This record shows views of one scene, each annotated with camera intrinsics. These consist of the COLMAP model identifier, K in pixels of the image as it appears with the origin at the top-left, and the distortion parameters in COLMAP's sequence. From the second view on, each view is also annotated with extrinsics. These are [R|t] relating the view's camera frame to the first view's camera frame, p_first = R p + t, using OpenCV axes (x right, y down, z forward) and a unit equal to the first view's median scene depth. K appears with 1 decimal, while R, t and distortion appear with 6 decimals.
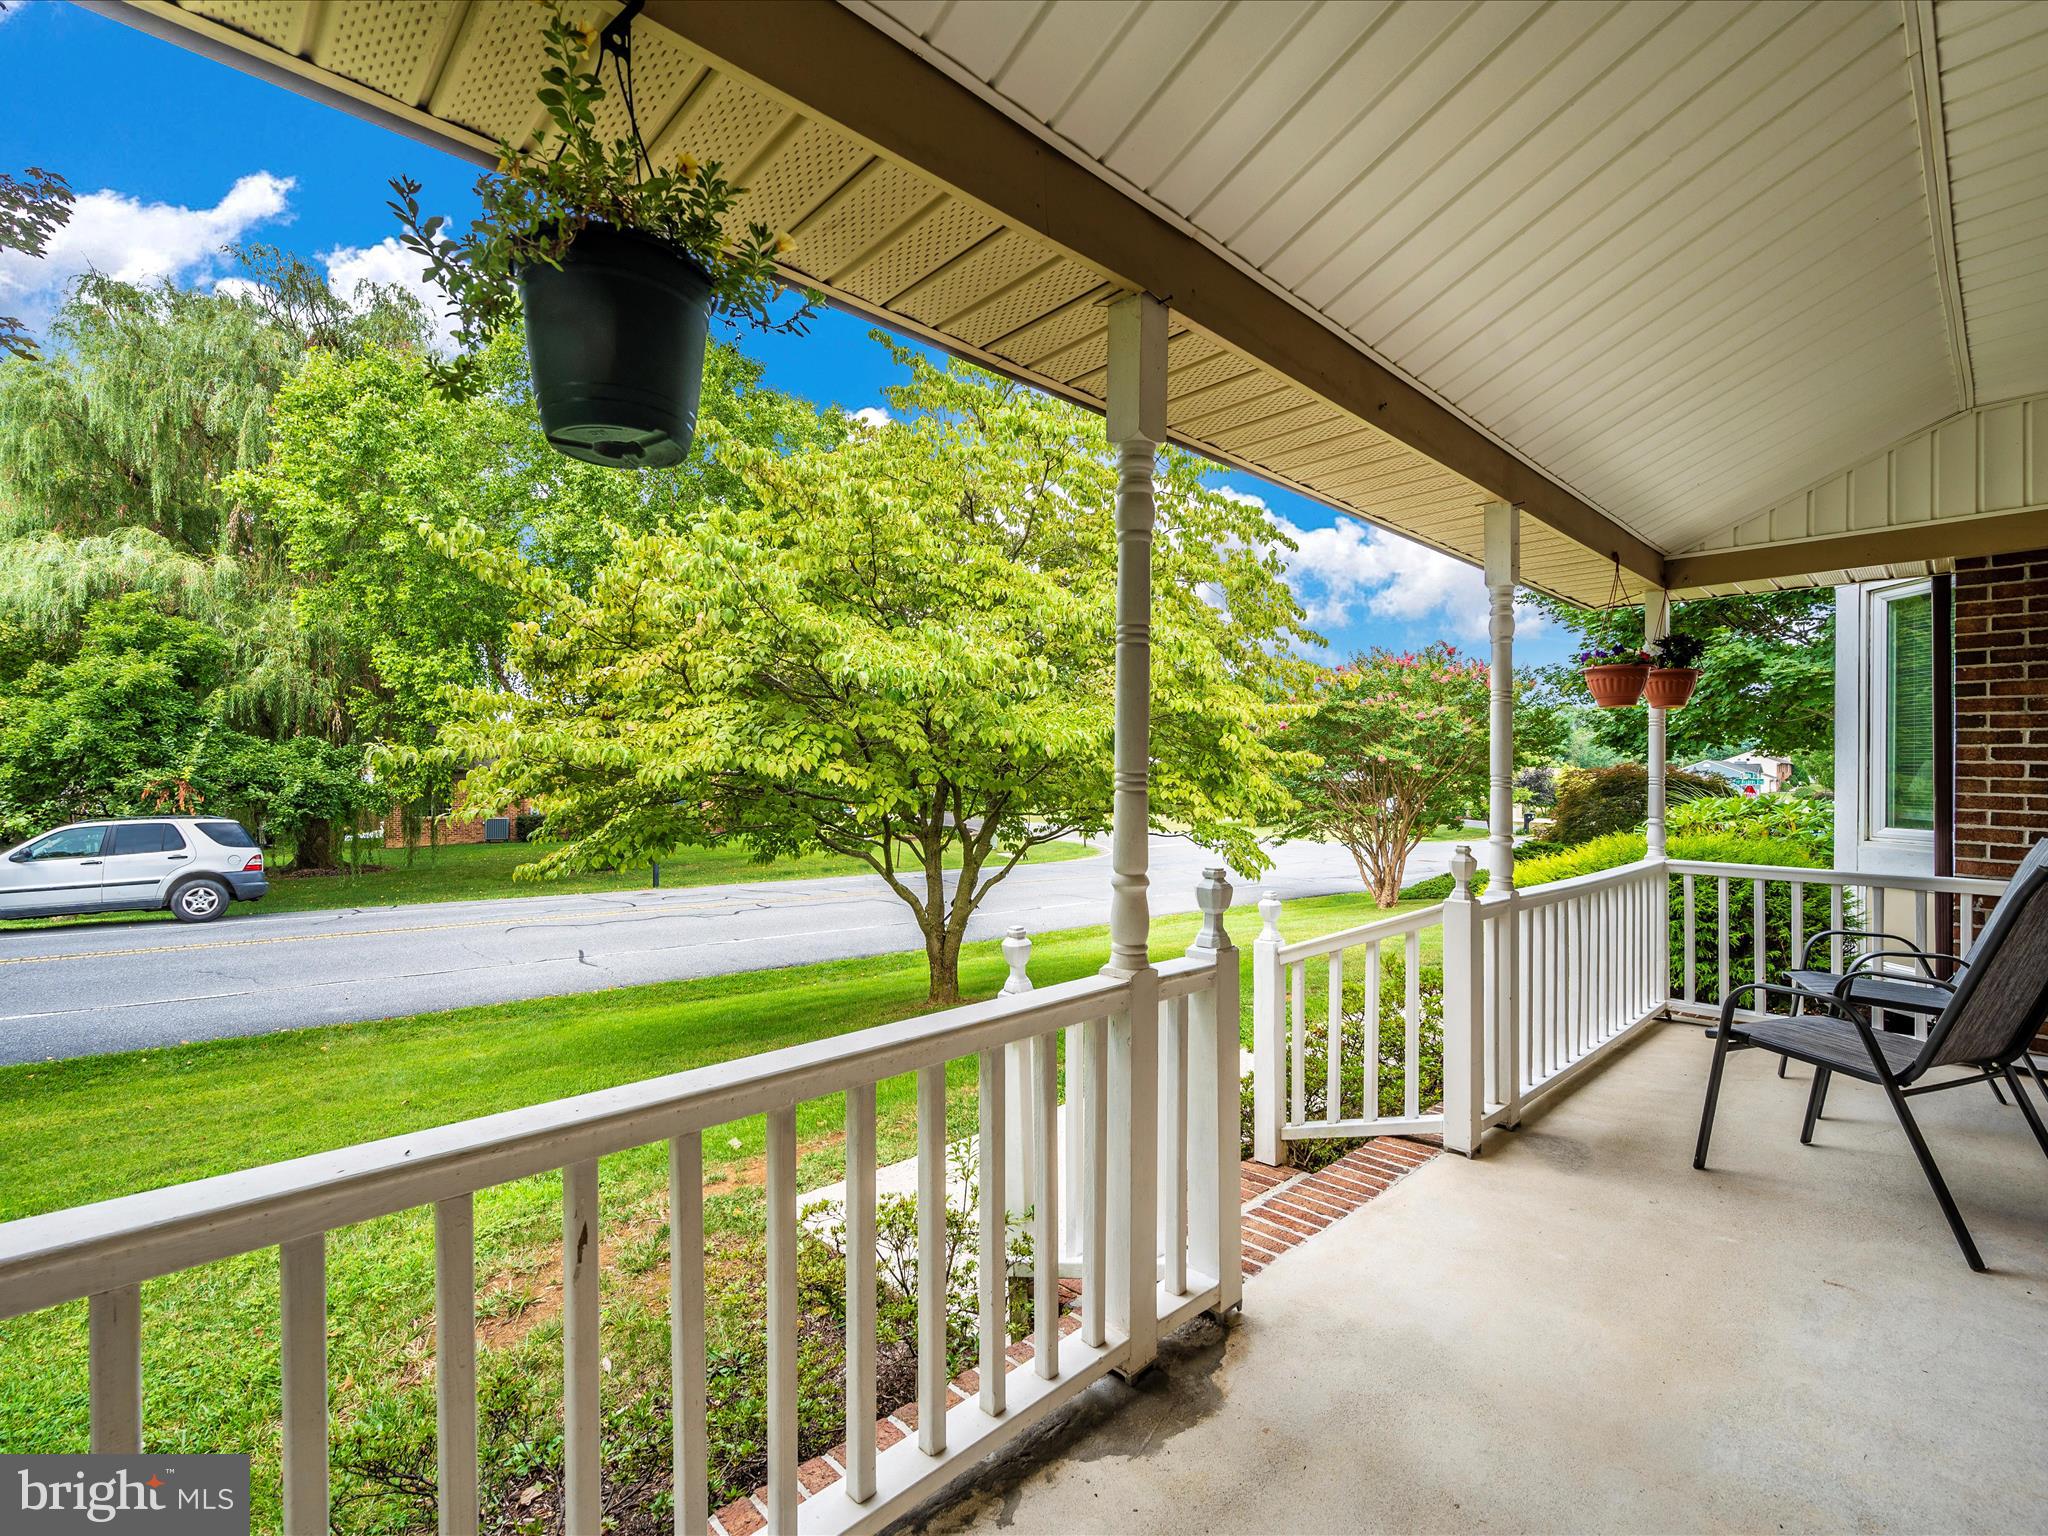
lens RADIAL K [[926.3, 0, 1004.8], [0, 926.3, 771.0], [0, 0, 1]] dist [0.004963, -0.002056]
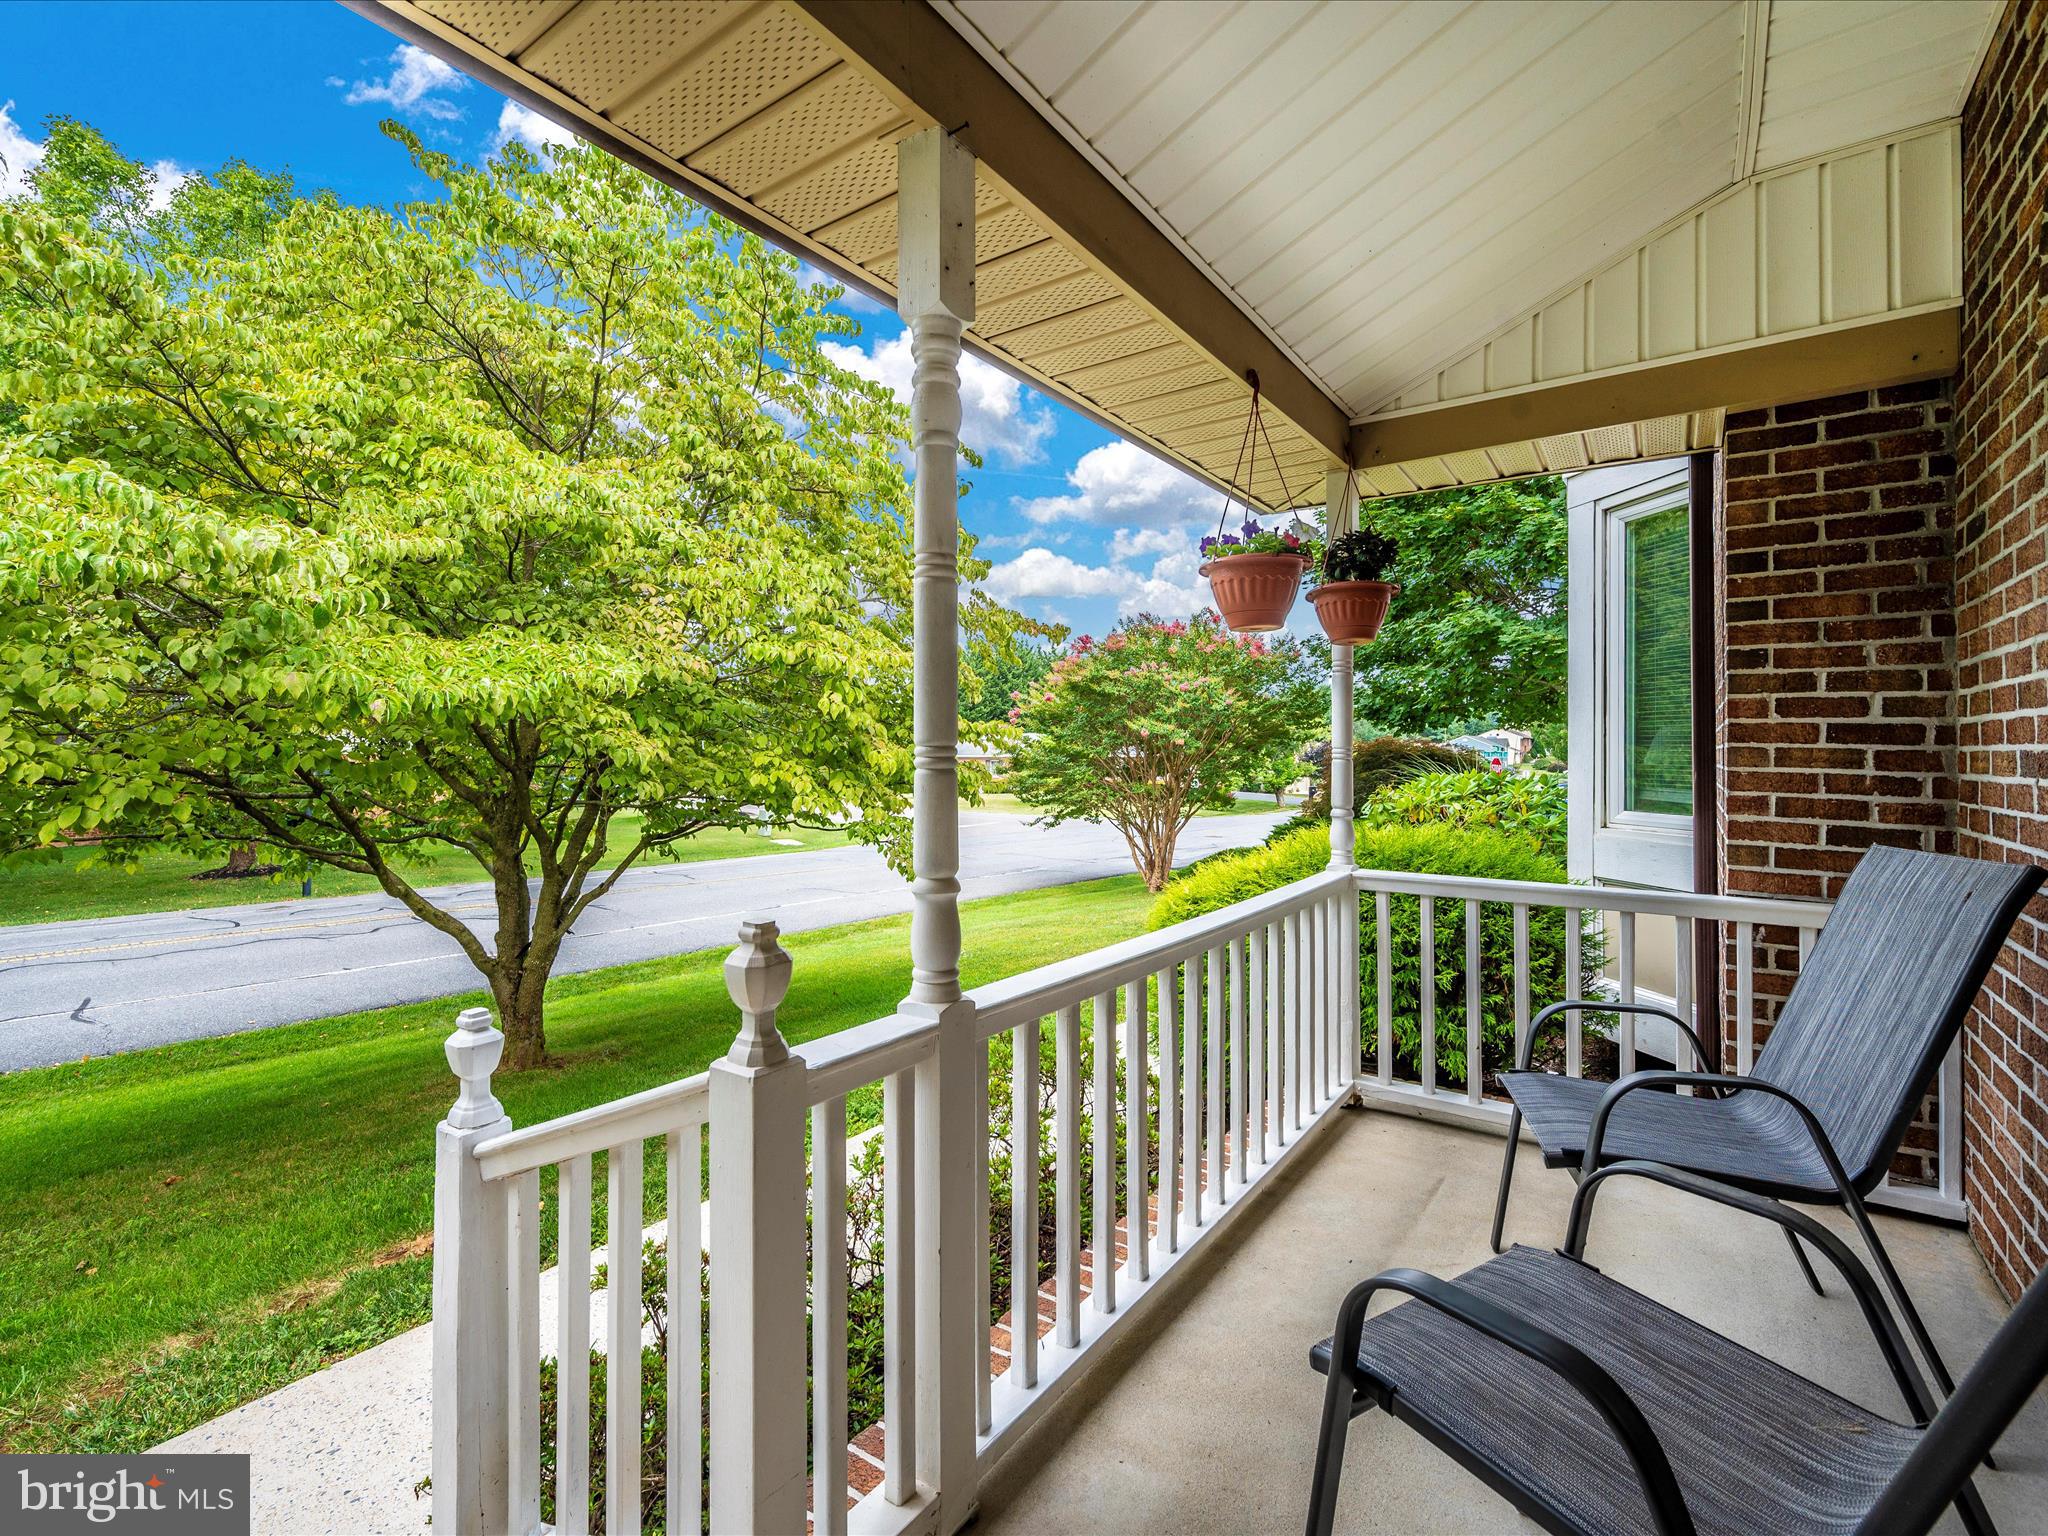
lens RADIAL K [[926.3, 0, 1025.8], [0, 926.3, 755.9], [0, 0, 1]] dist [0.004963, -0.002056]
pose [[0.979524, -0.008484, 0.201146, 0.333871], [0.007070, 0.999945, 0.007745, 0.005479], [-0.201201, -0.006165, 0.979531, 0.376852]]
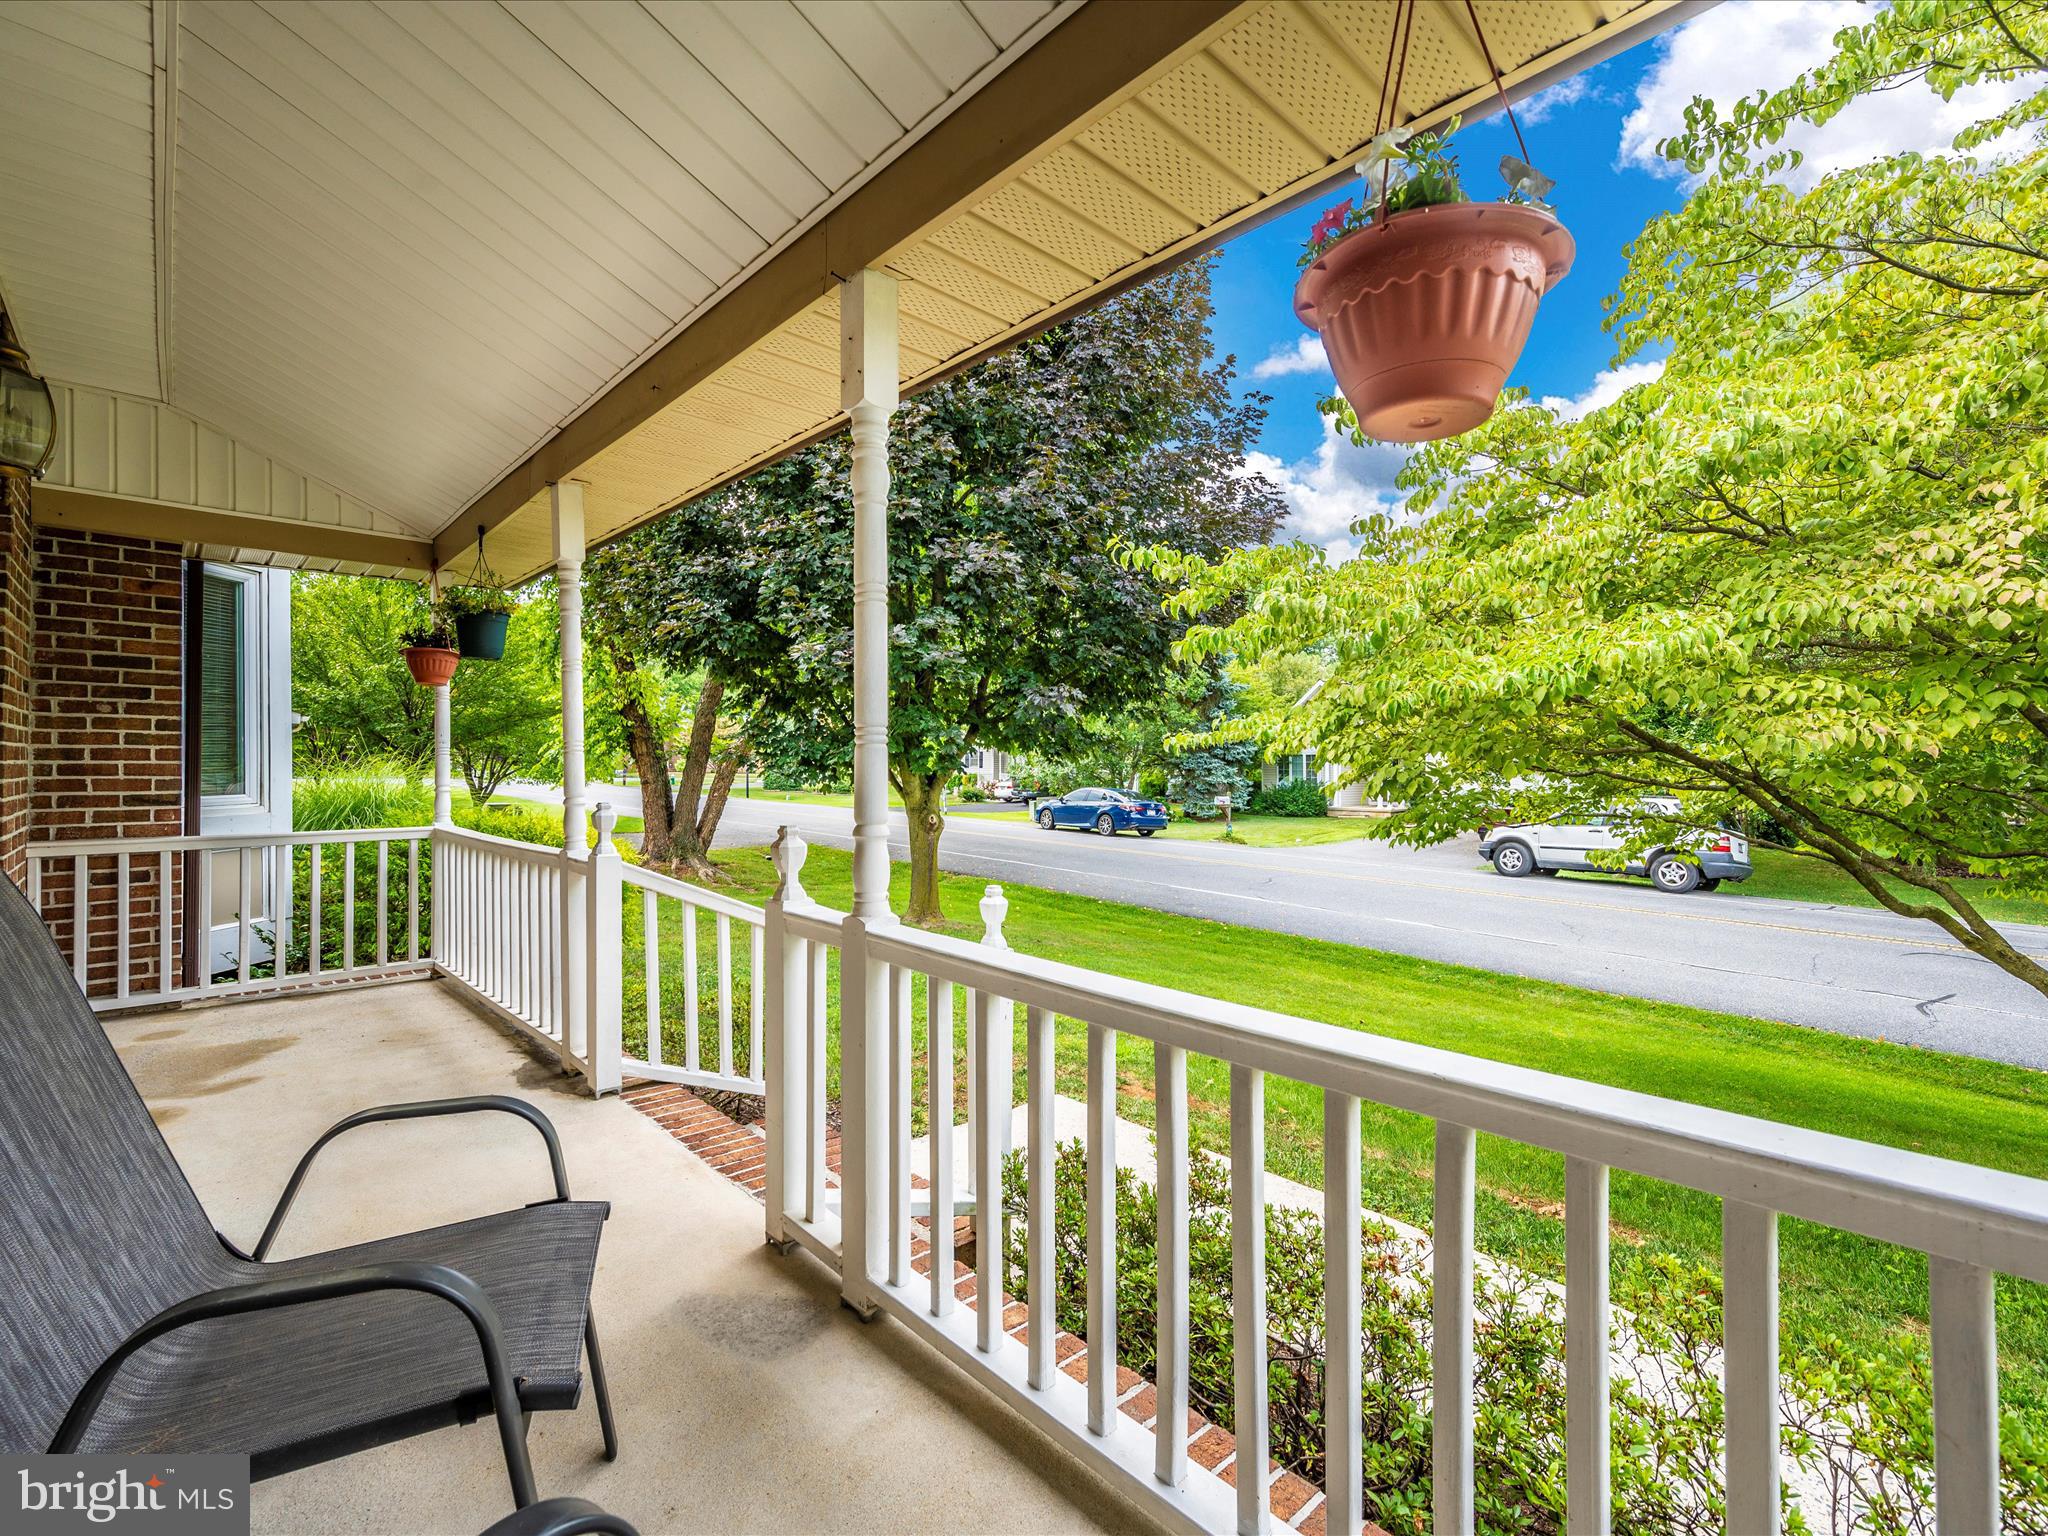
lens RADIAL K [[926.3, 0, 1008.4], [0, 926.3, 756.6], [0, 0, 1]] dist [0.004963, -0.002056]
pose [[0.016920, -0.003394, -0.999851, 1.024209], [-0.004195, 0.999985, -0.003466, 0.049926], [0.999848, 0.004253, 0.016905, 0.997759]]
